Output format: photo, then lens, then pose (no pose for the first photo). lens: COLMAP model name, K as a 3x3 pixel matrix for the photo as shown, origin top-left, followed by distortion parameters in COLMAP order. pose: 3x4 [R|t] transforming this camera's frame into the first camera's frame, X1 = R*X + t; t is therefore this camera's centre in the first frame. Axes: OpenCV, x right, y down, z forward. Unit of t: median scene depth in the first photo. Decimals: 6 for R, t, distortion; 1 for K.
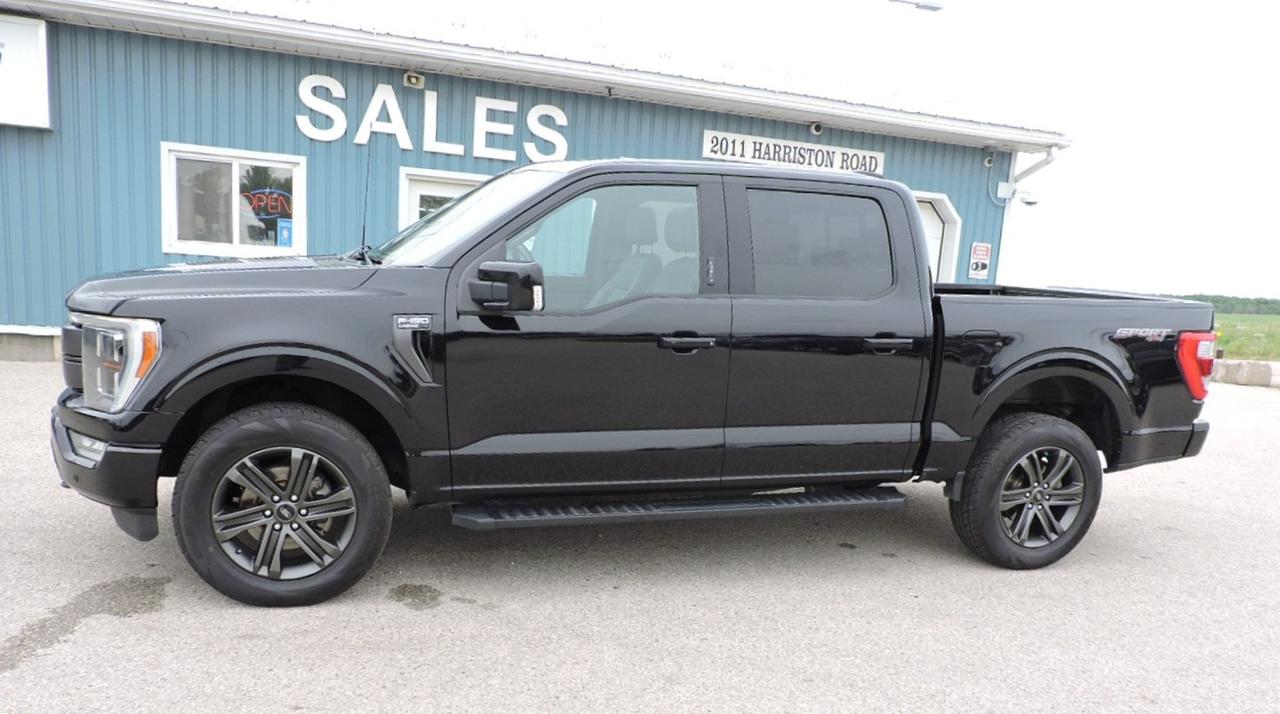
lens RADIAL K [[948.0, 0, 639.9], [0, 948.0, 431.5], [0, 0, 1]] dist [0.001915, -0.001354]
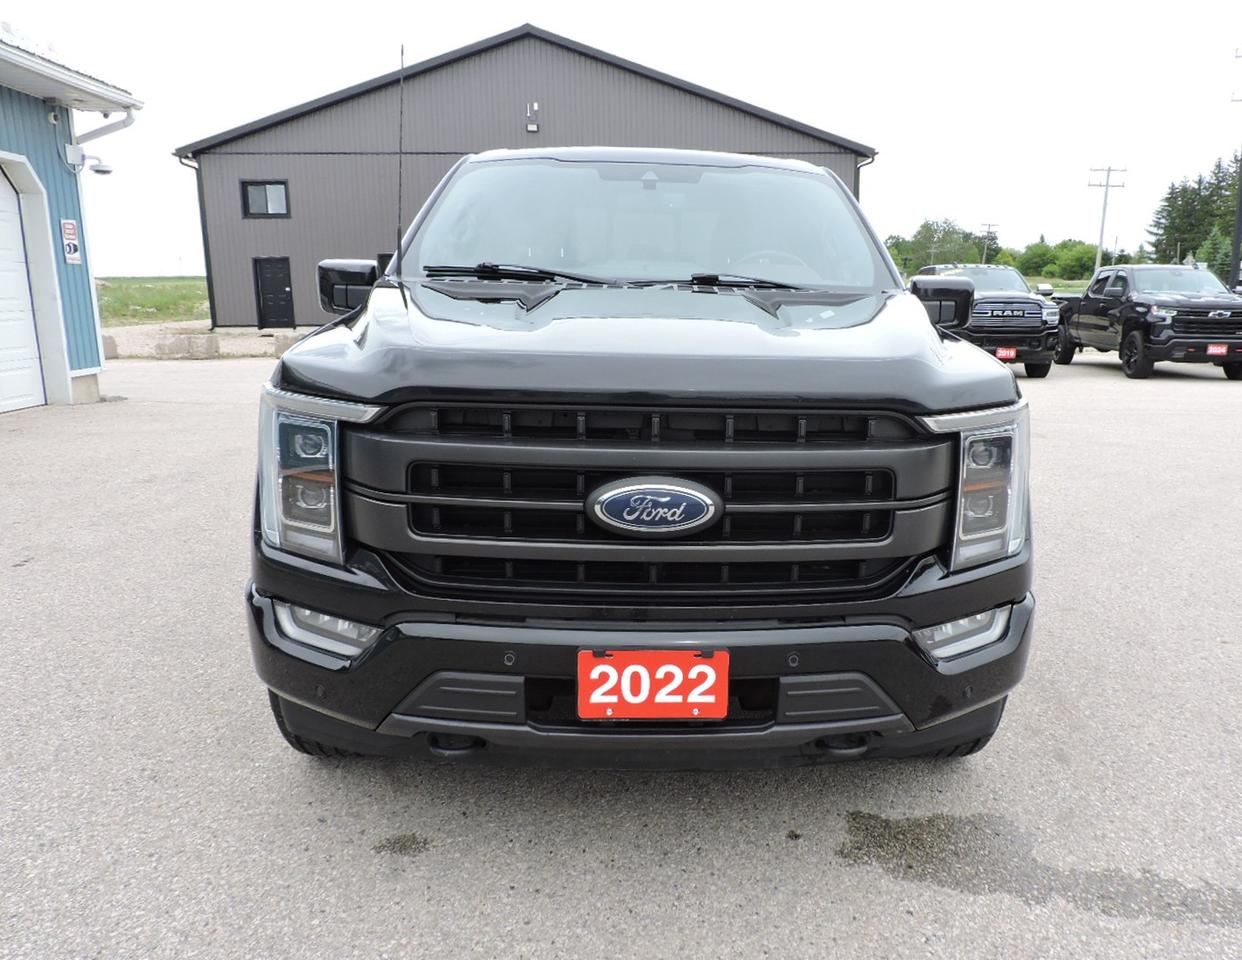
lens RADIAL K [[1012.4, 0, 621.0], [0, 1012.4, 480.0], [0, 0, 1]] dist [0.003354, 0.002572]
pose [[0.327991, -0.245809, 0.912140, -0.456961], [0.183626, 0.963727, 0.193682, -0.088535], [-0.926662, 0.103966, 0.361231, 0.366945]]
